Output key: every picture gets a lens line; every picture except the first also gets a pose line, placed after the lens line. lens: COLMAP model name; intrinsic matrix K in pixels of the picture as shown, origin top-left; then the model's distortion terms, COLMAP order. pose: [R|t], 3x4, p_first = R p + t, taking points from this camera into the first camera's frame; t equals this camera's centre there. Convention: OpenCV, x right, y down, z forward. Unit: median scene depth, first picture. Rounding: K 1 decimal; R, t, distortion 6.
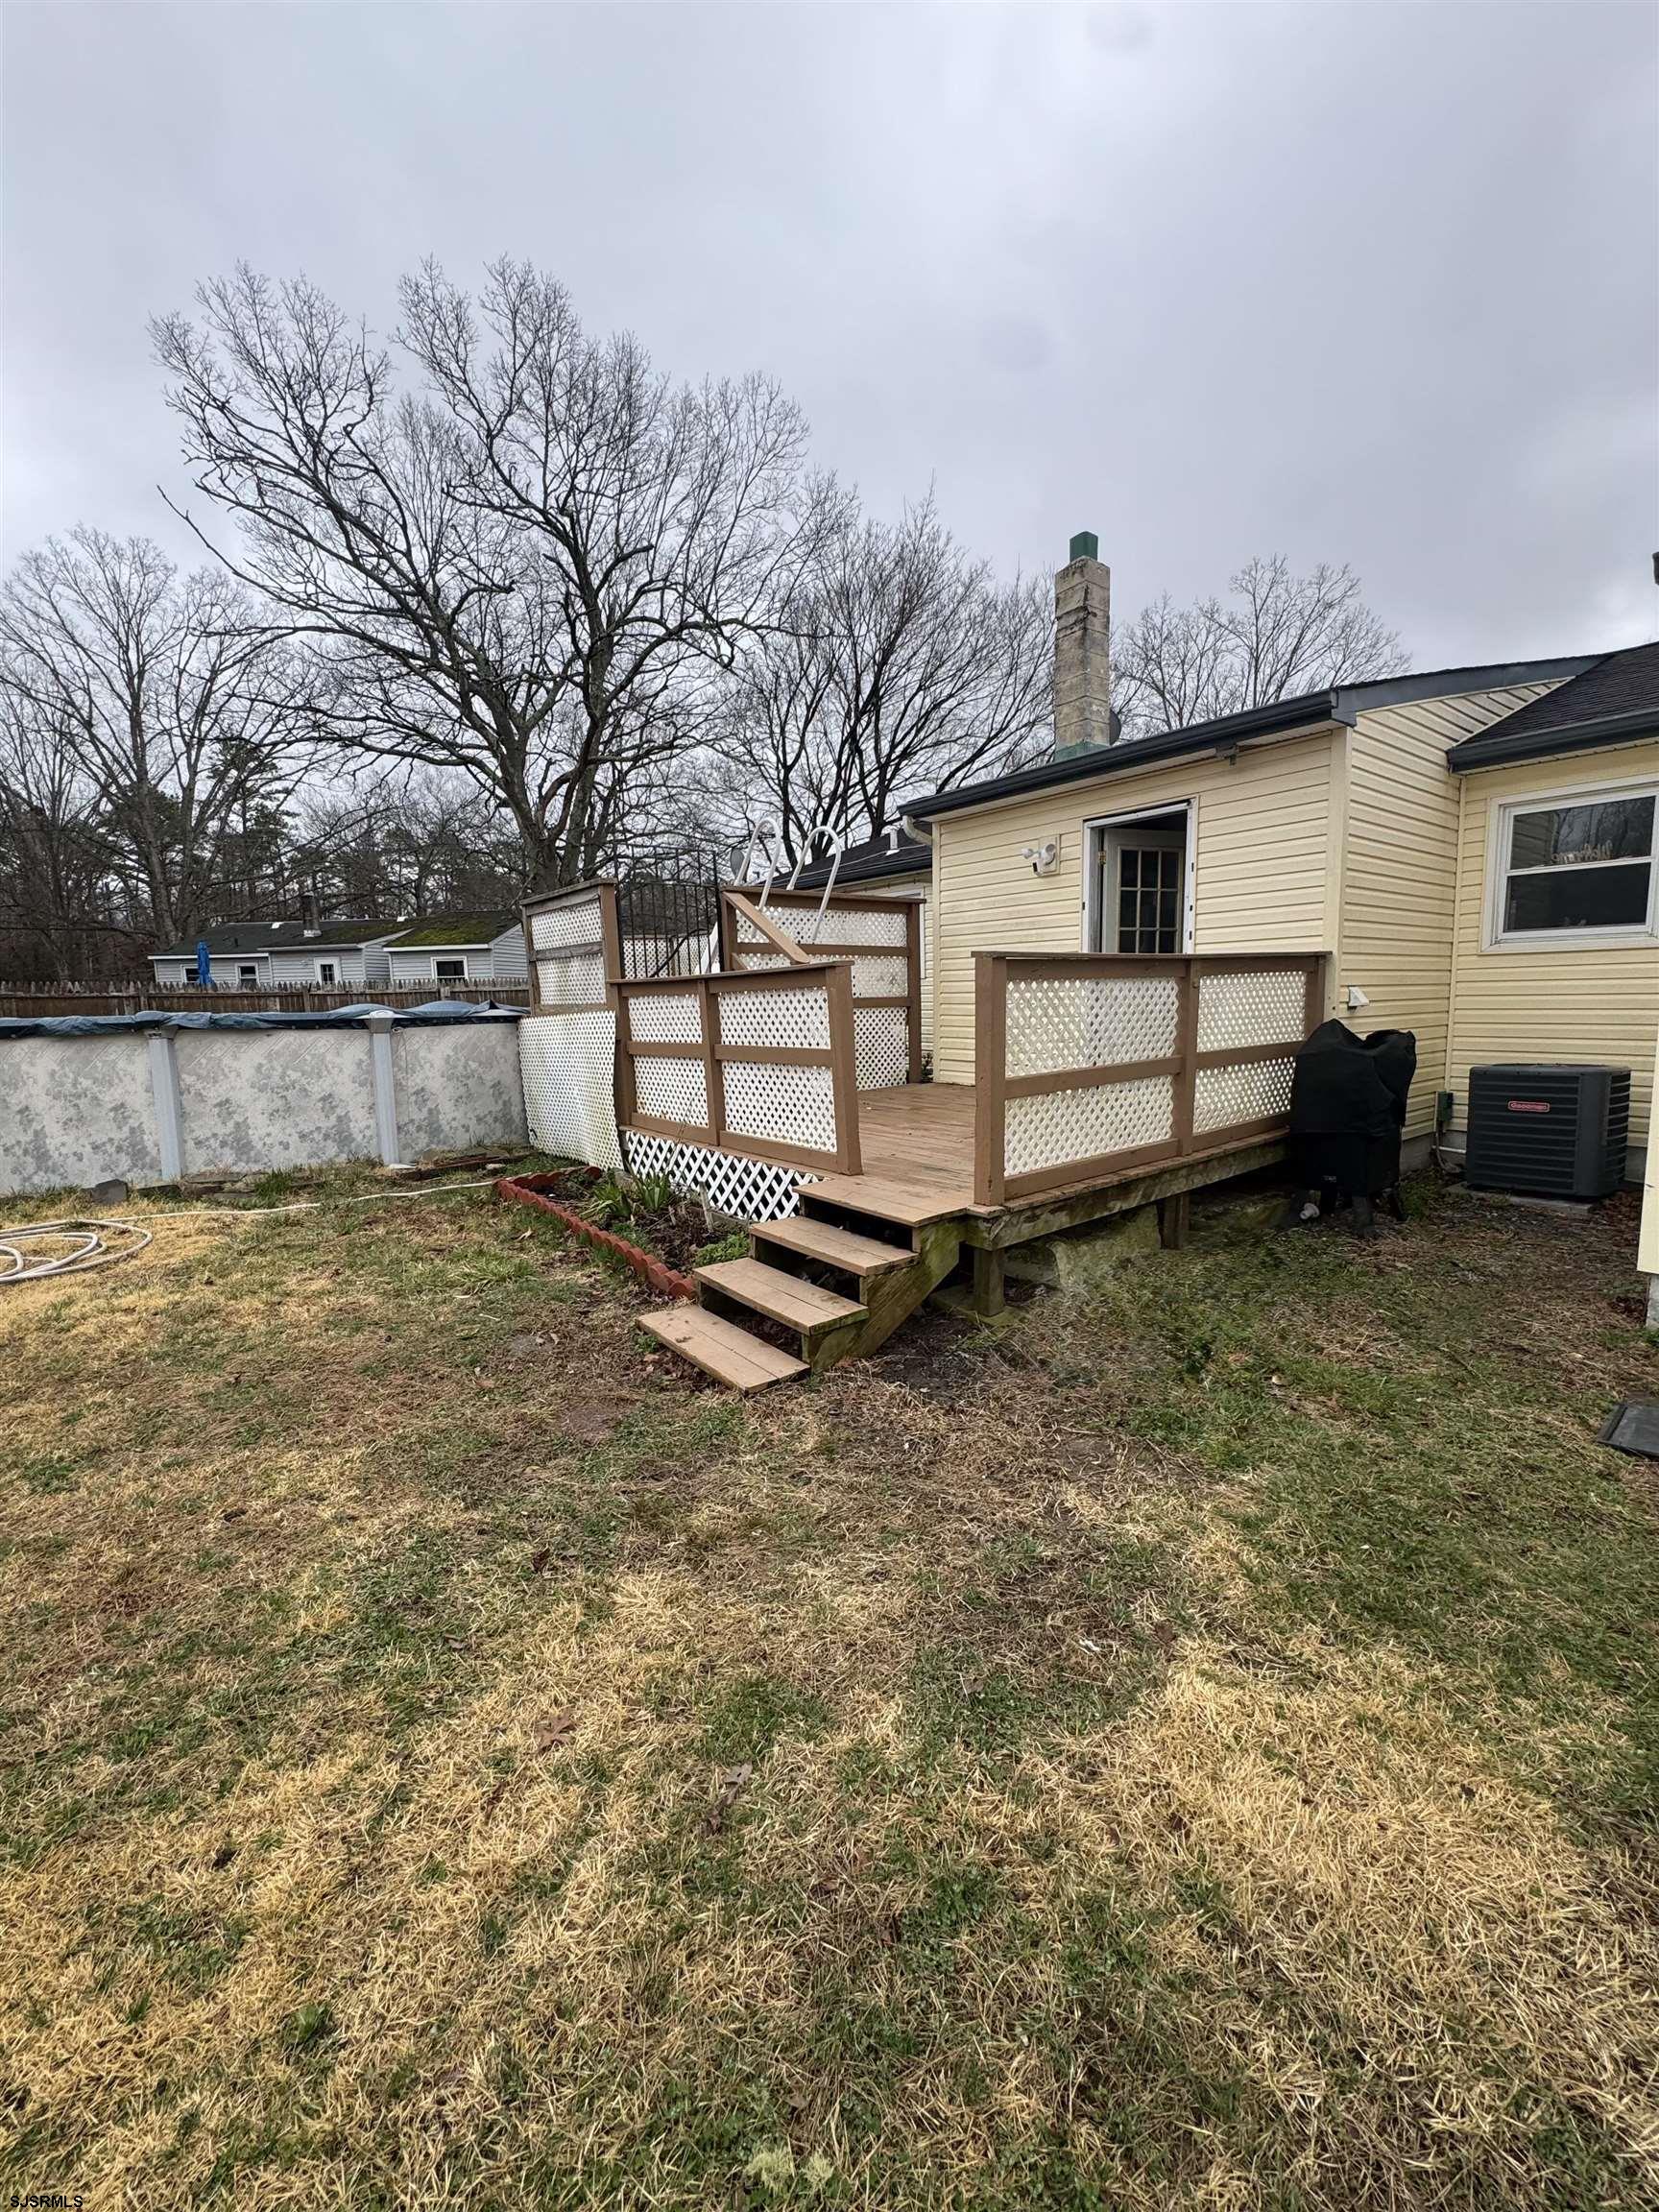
lens RADIAL K [[873.2, 0, 820.6], [0, 873.2, 1110.7], [0, 0, 1]] dist [-0.006277, 0.000540]
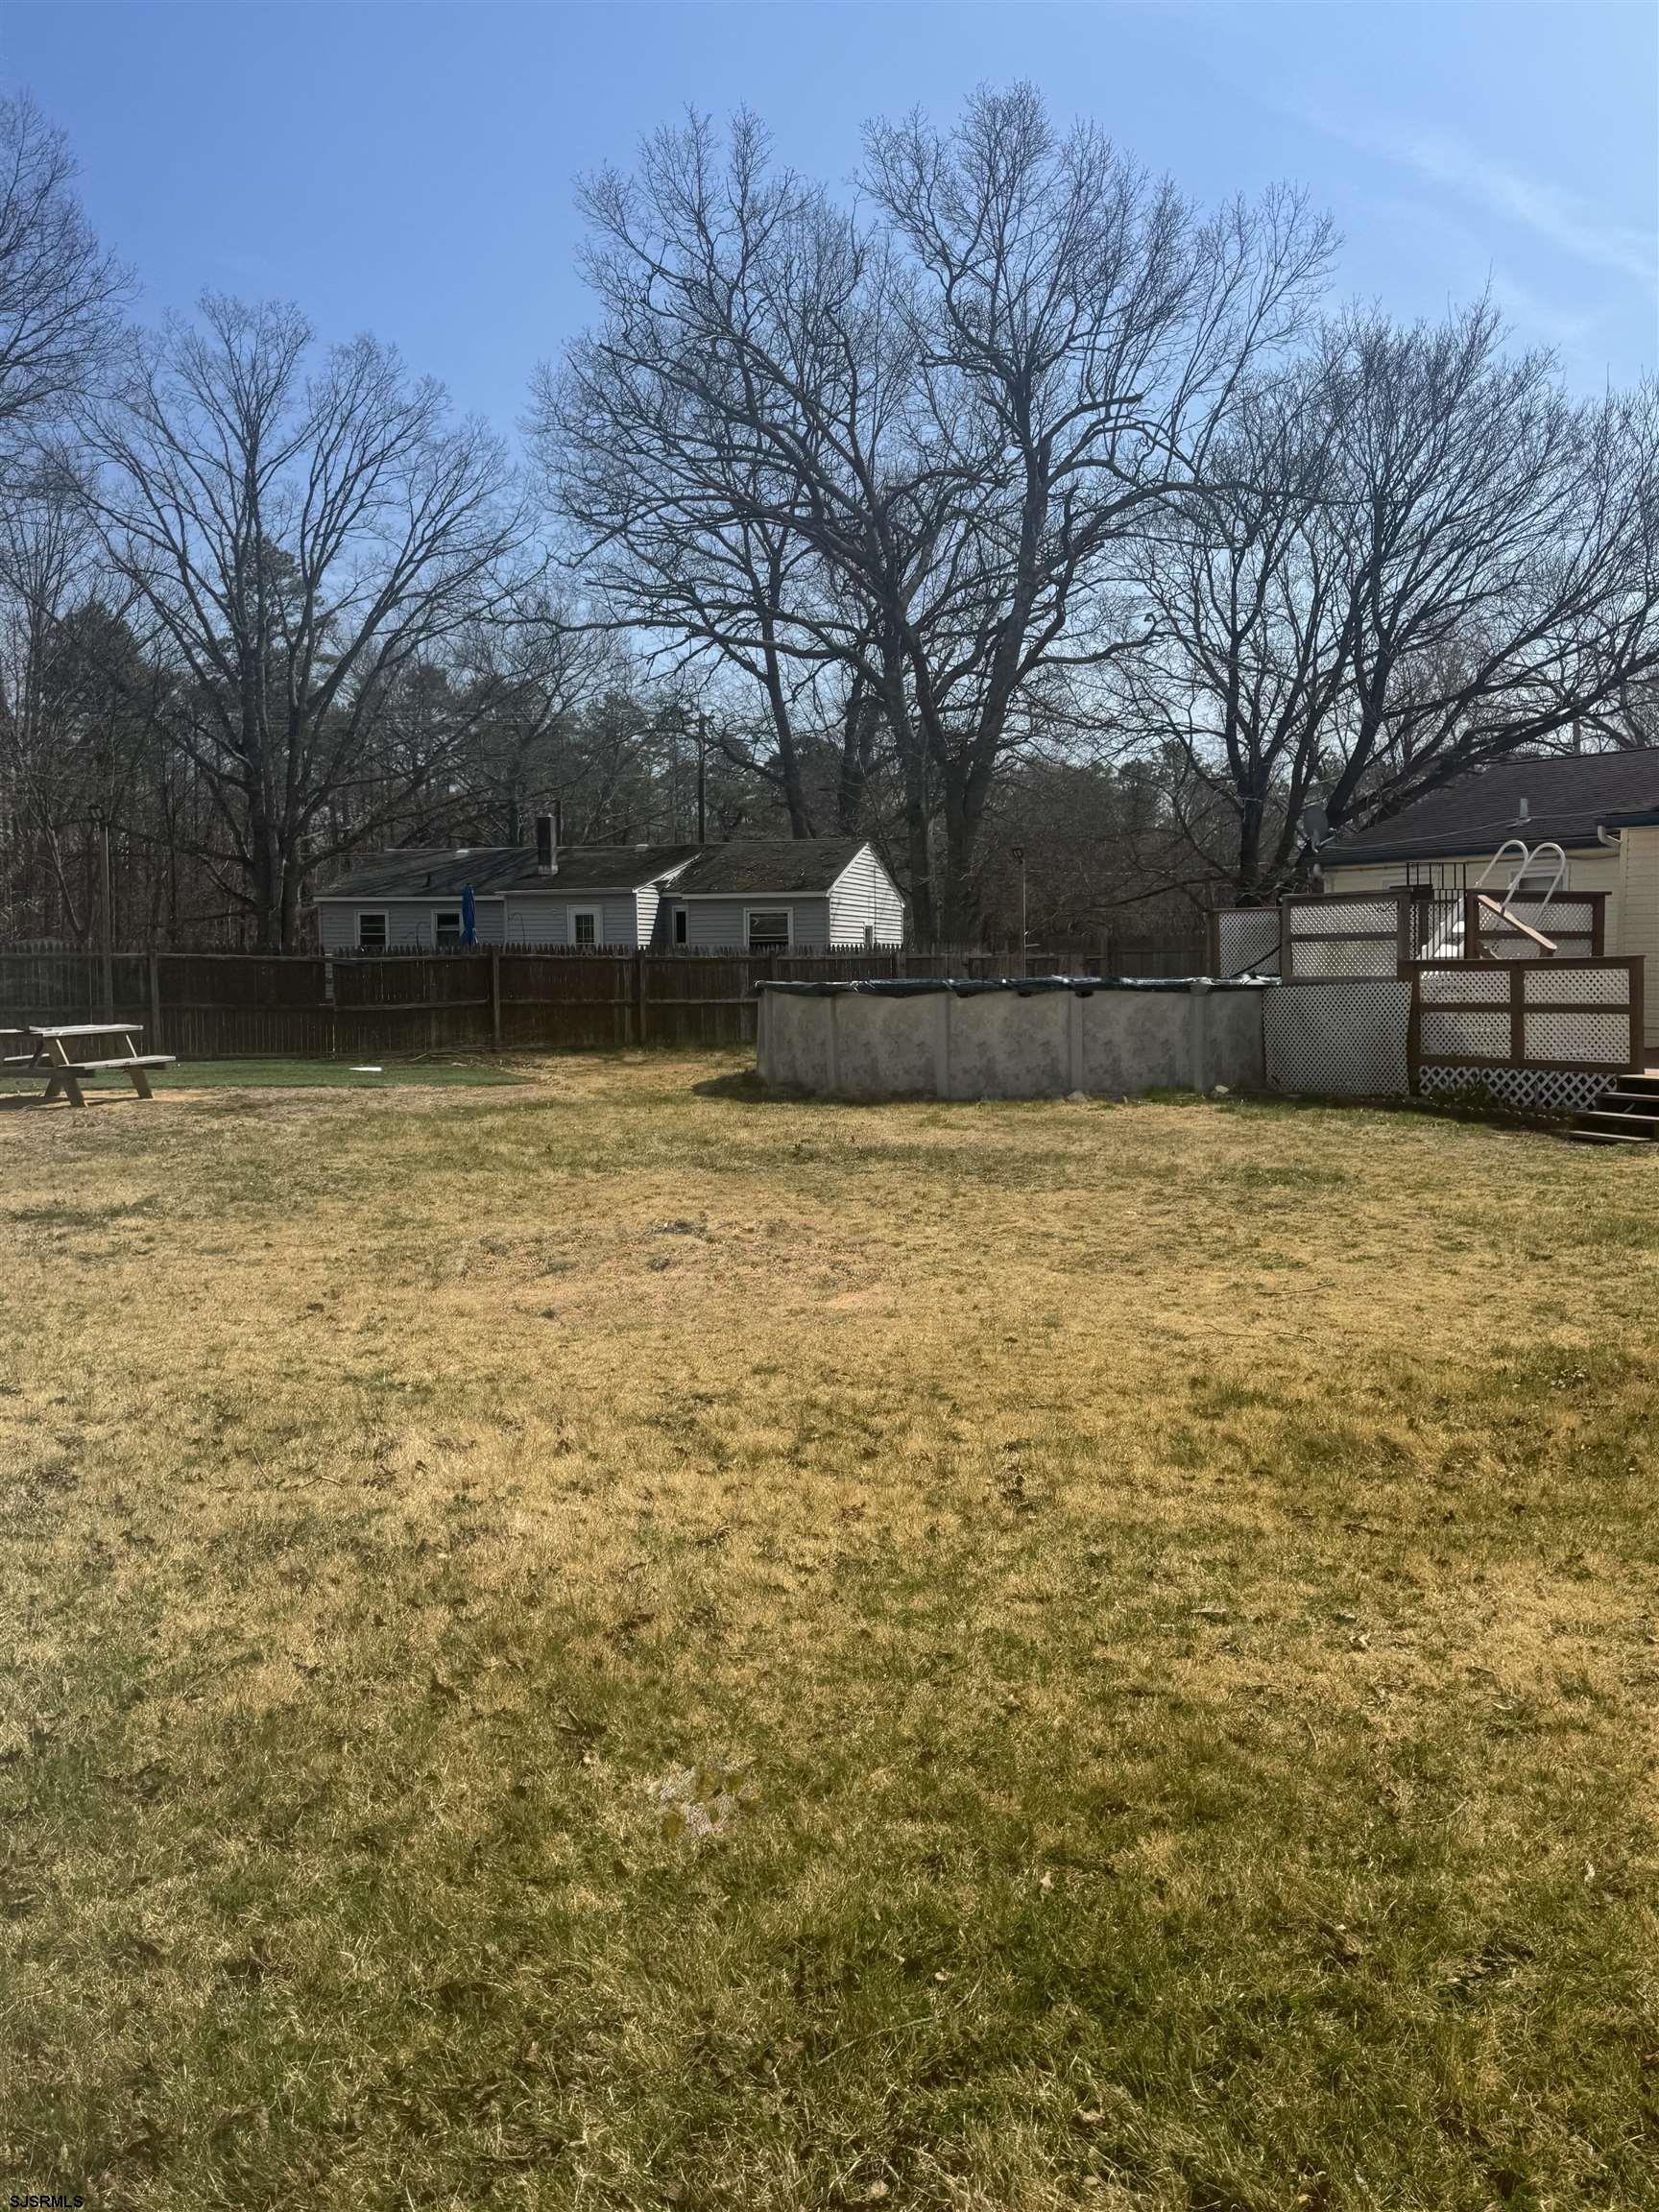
lens RADIAL K [[1797.0, 0, 829.5], [0, 1797.0, 1106.0], [0, 0, 1]] dist [0.131022, -0.333652]
pose [[0.991547, 0.027193, -0.126864, -0.258018], [-0.034032, 0.998064, -0.052059, 0.089548], [0.125203, 0.055936, 0.990553, -0.661577]]
